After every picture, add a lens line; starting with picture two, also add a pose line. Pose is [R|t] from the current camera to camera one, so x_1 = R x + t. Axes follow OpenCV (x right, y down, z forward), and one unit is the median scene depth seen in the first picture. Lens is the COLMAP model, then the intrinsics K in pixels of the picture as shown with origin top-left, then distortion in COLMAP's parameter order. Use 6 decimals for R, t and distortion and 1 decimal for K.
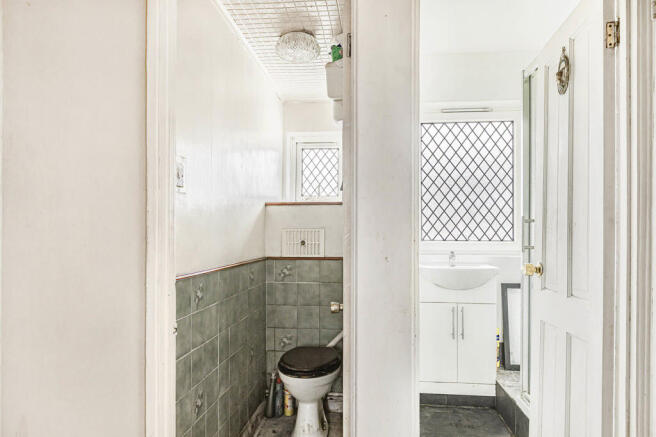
lens RADIAL K [[441.3, 0, 318.3], [0, 441.3, 238.4], [0, 0, 1]] dist [-0.023872, -0.001347]
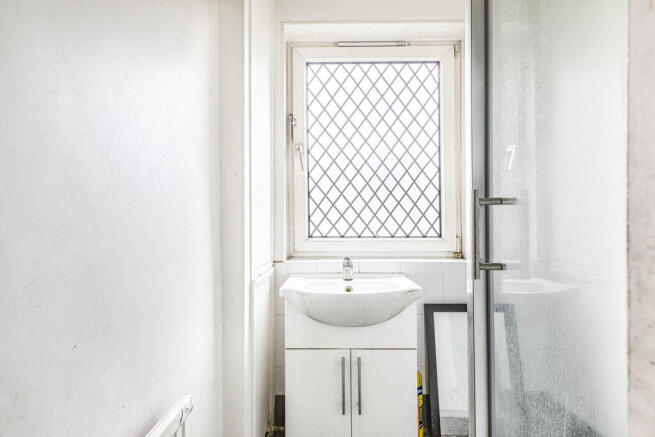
lens RADIAL K [[332.3, 0, 330.4], [0, 332.3, 222.6], [0, 0, 1]] dist [0.002051, -0.000039]
pose [[0.993397, -0.005367, 0.114602, 0.213304], [0.007121, 0.999864, -0.014903, -0.010181], [-0.114506, 0.015621, 0.993300, 0.503323]]
